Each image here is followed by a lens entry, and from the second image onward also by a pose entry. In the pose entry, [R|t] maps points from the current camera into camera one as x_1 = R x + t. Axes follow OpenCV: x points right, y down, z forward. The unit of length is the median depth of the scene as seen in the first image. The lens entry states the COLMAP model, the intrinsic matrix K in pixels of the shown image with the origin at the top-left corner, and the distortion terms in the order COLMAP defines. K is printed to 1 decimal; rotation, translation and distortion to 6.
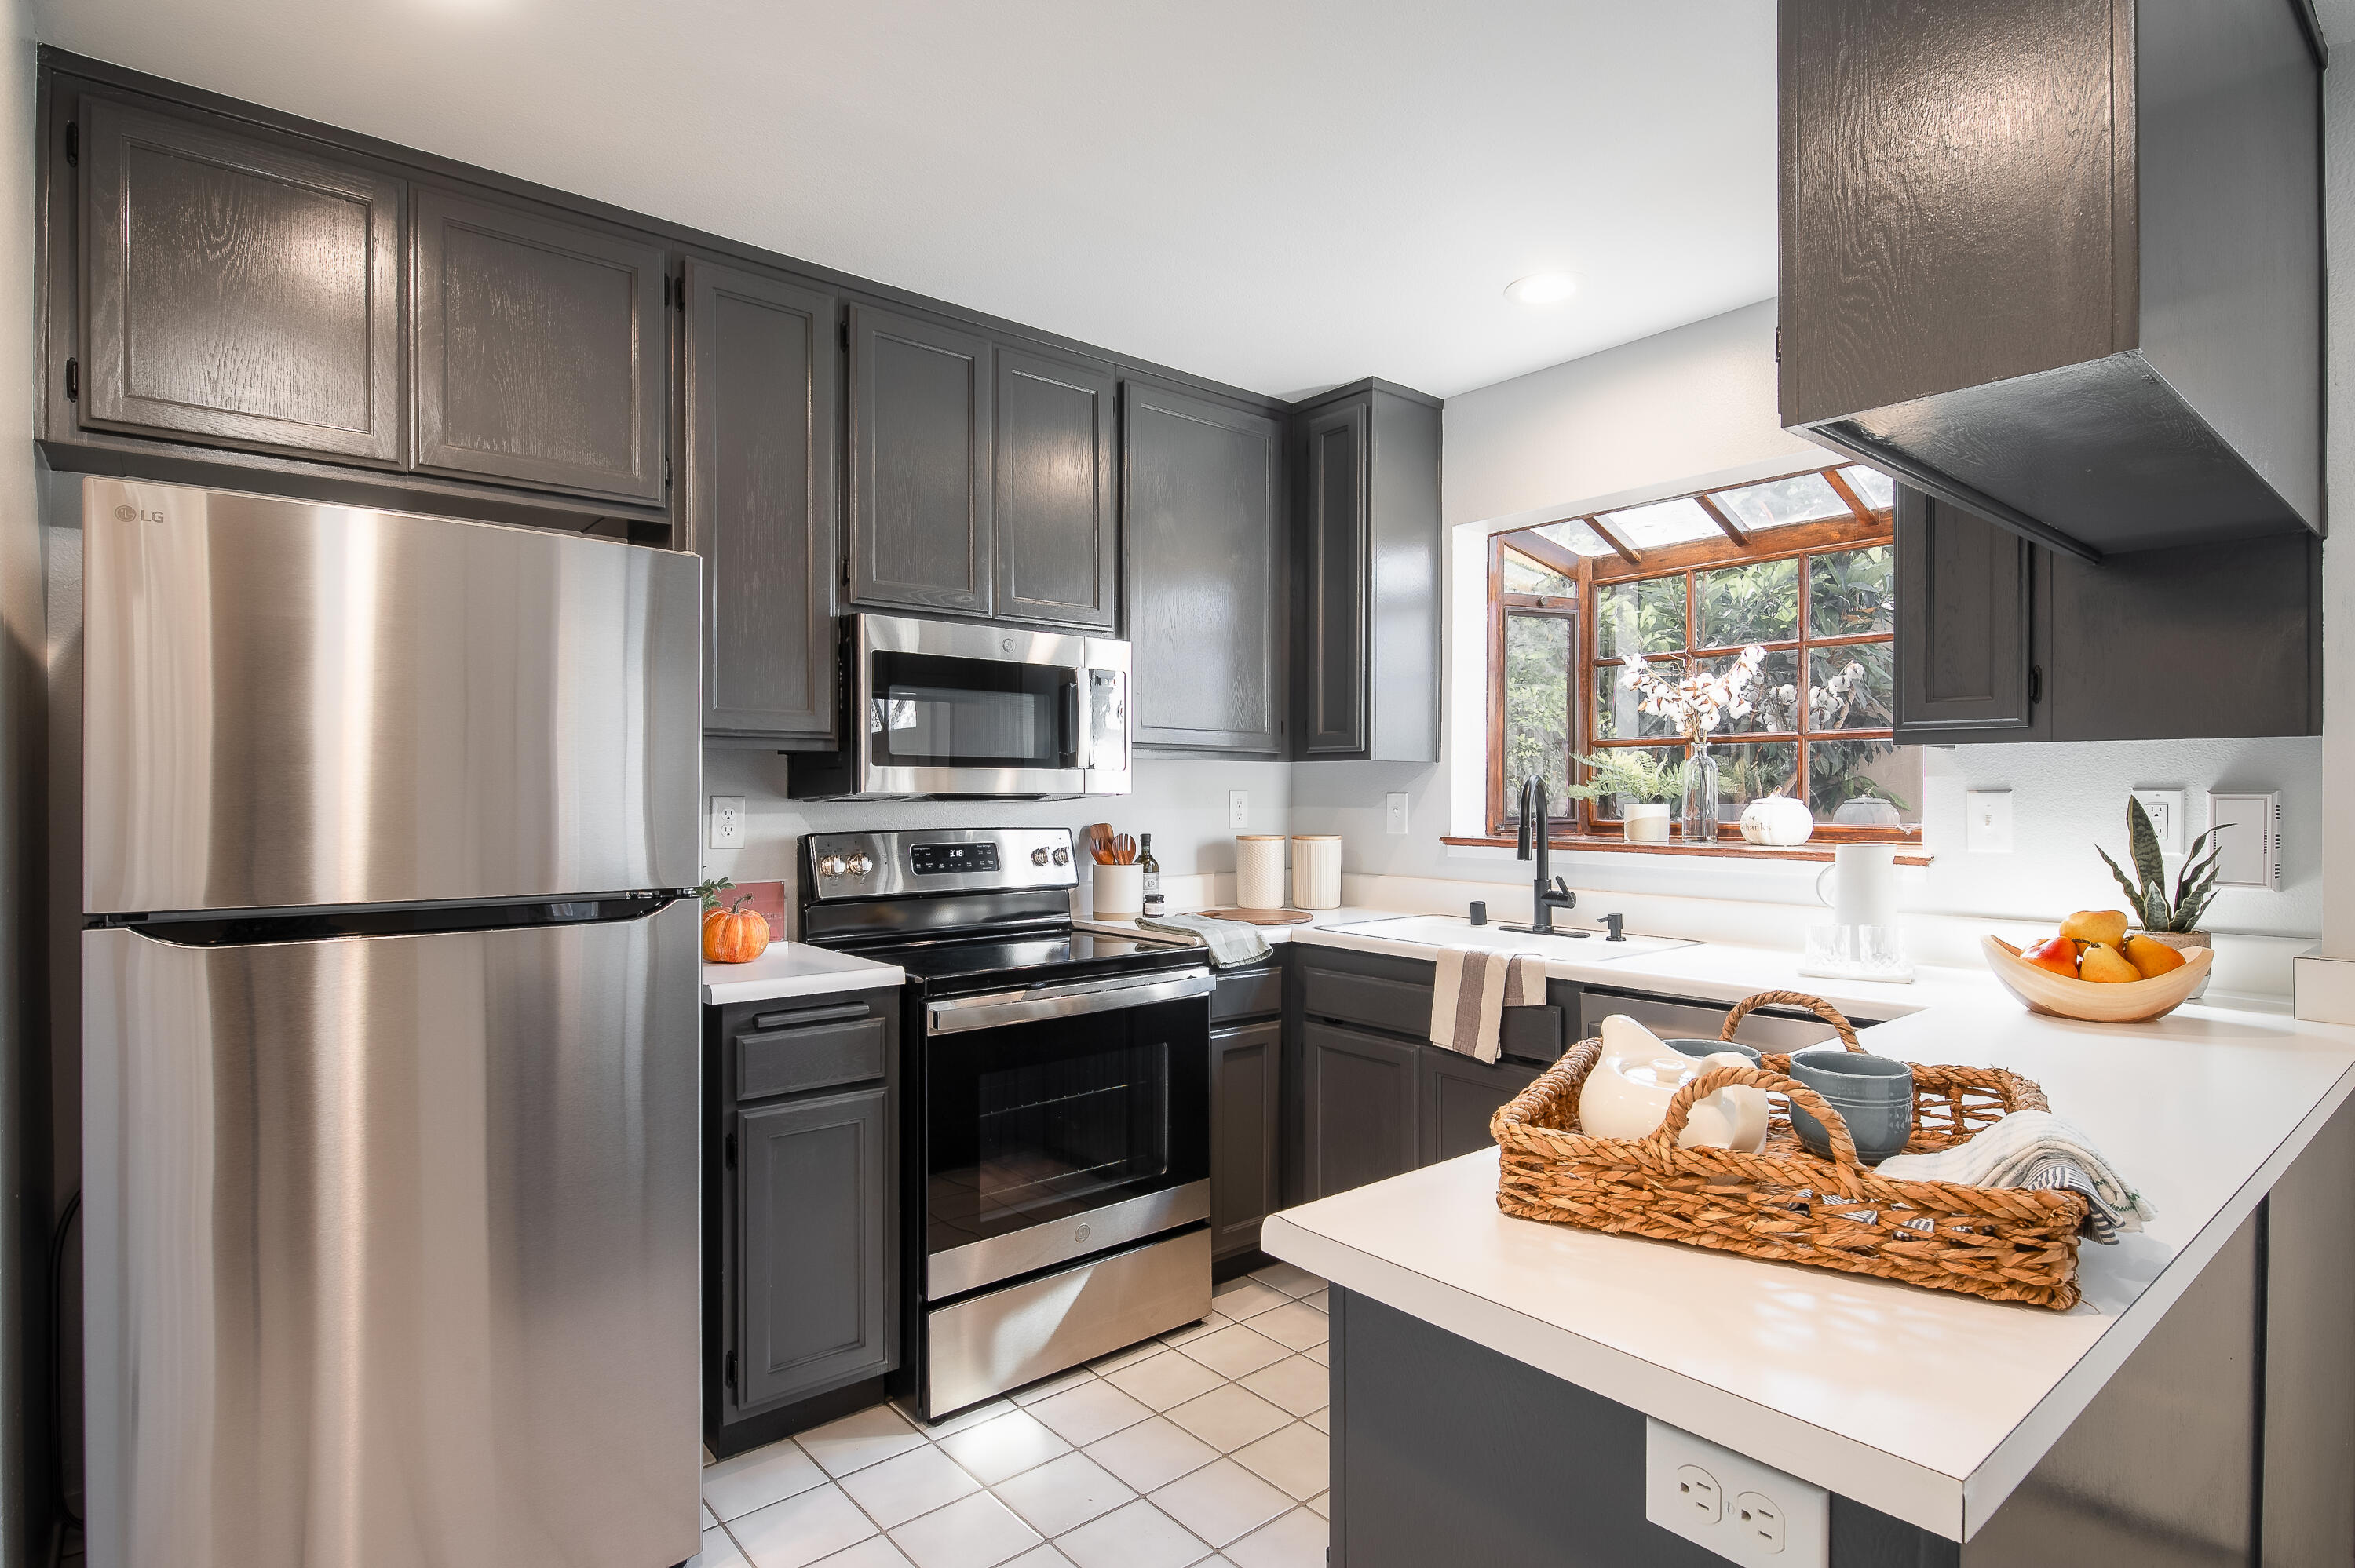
lens RADIAL K [[1219.4, 0, 1177.5], [0, 1219.4, 784.0], [0, 0, 1]] dist [-0.000881, -0.000230]
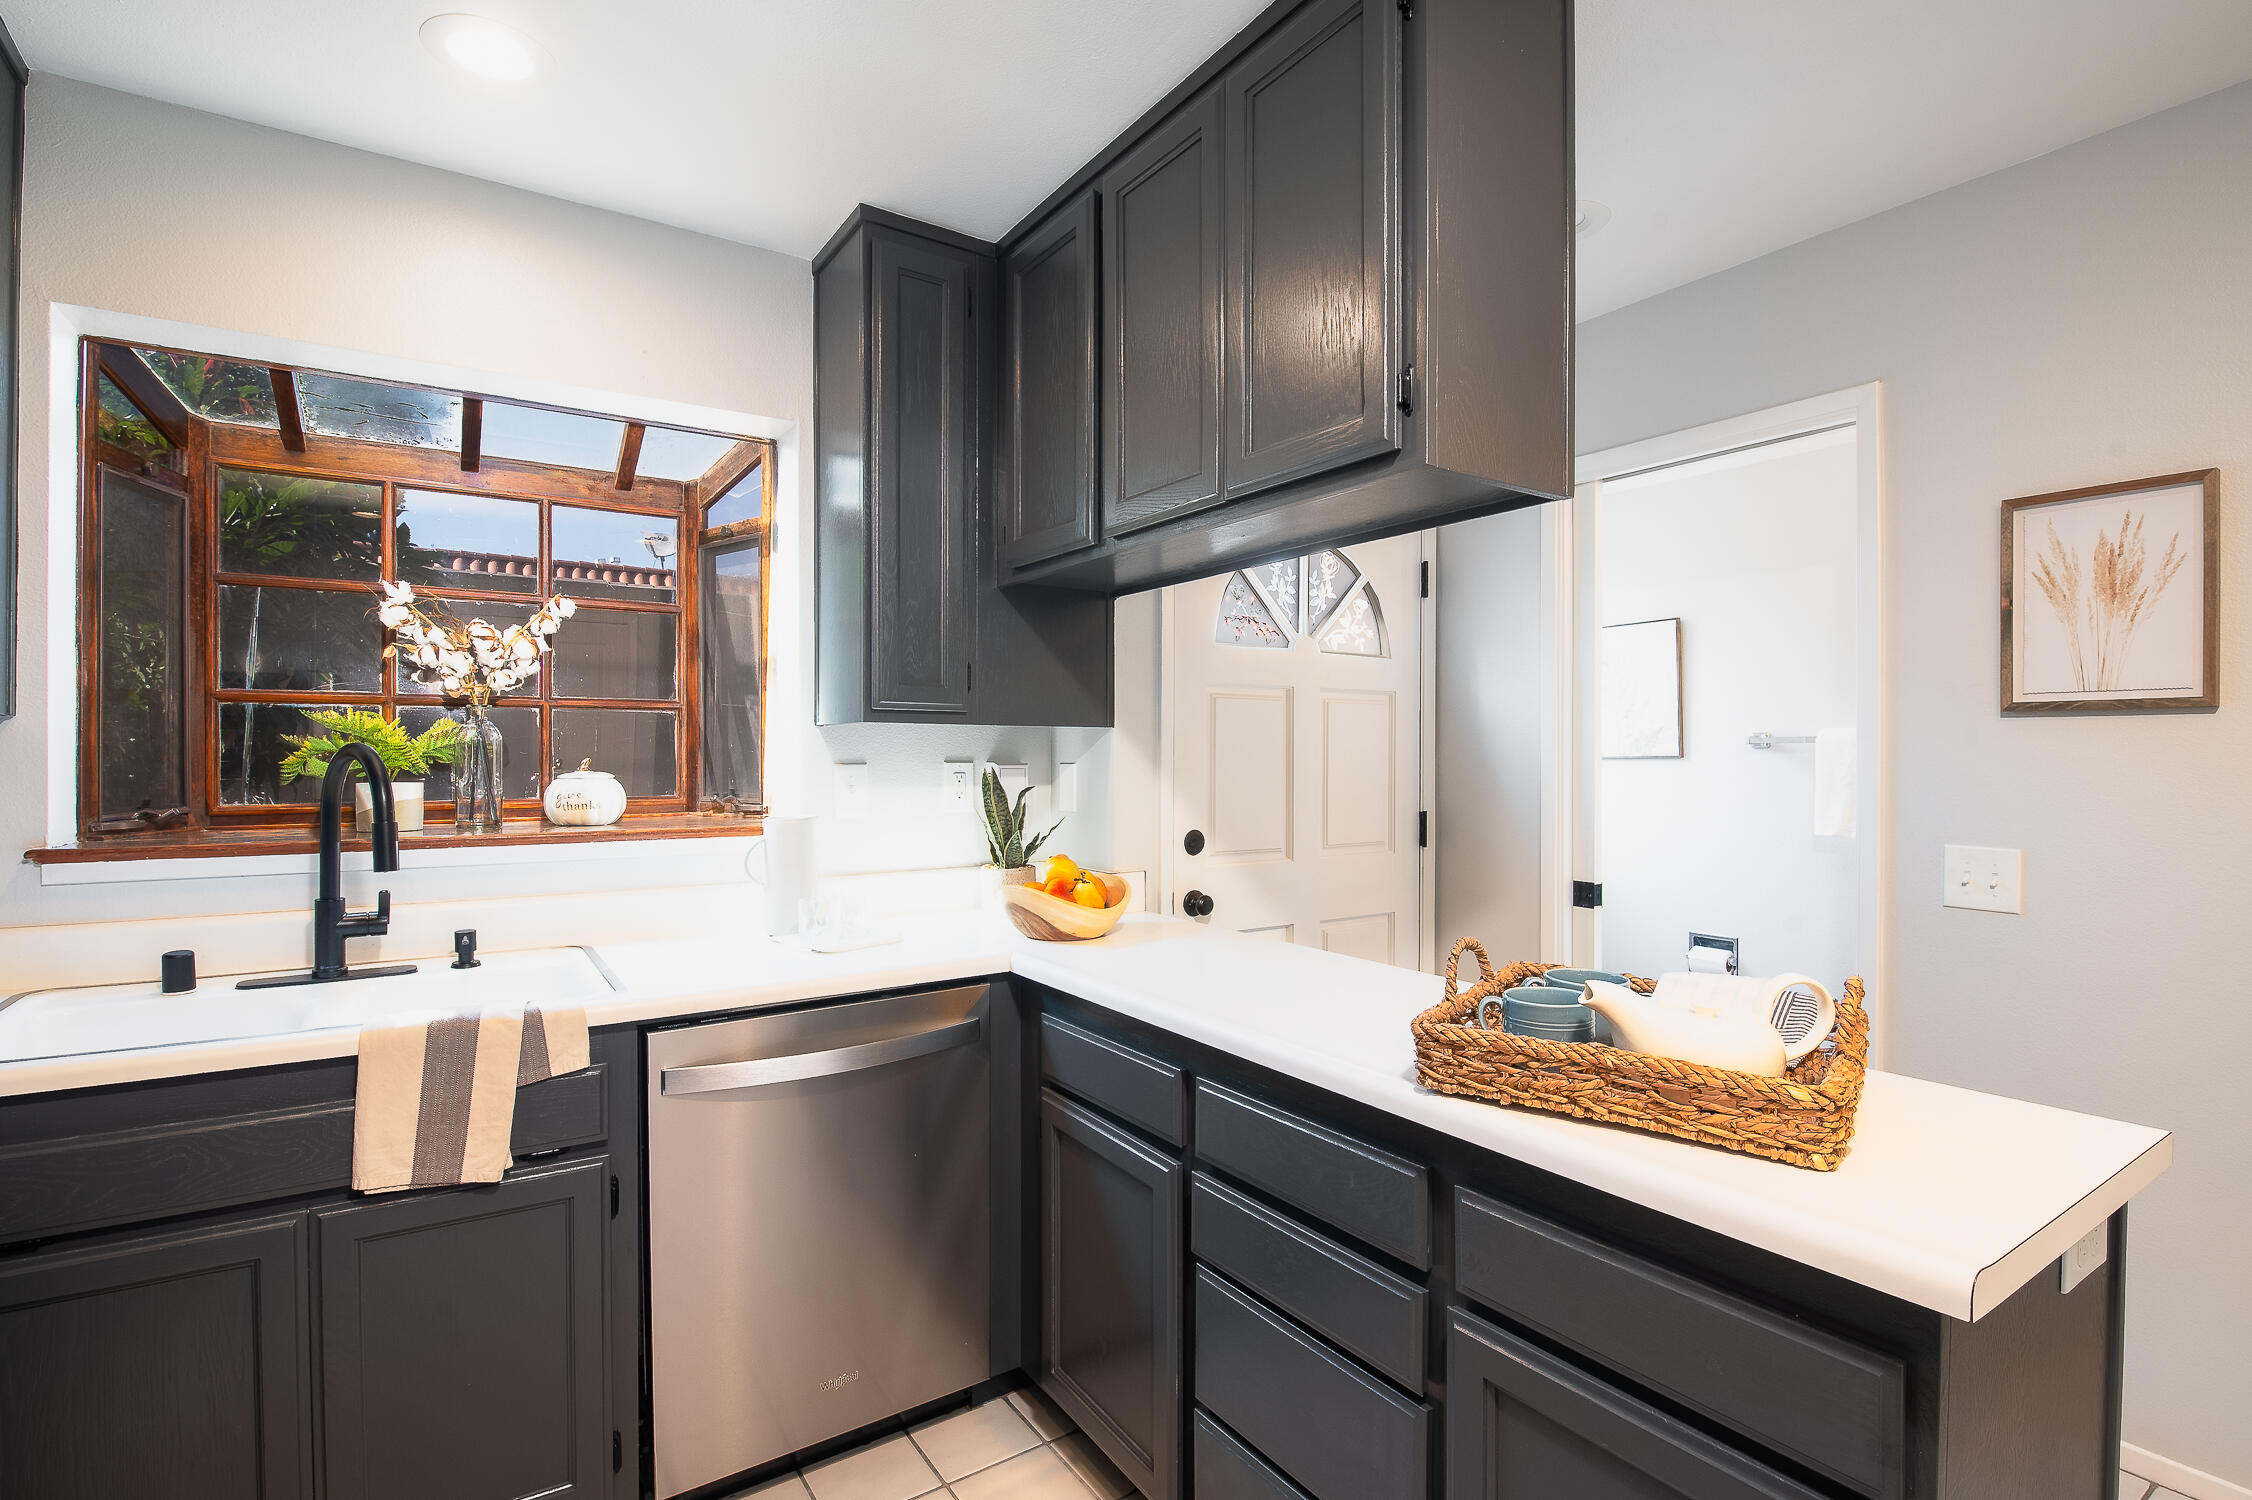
lens RADIAL K [[1081.2, 0, 1126.0], [0, 1081.2, 750.0], [0, 0, 1]] dist [0.001526, 0.000145]
pose [[0.122445, 0.002501, 0.992472, -0.274911], [-0.004980, 0.999986, -0.001905, -0.006571], [-0.992463, -0.004709, 0.122455, 0.556492]]
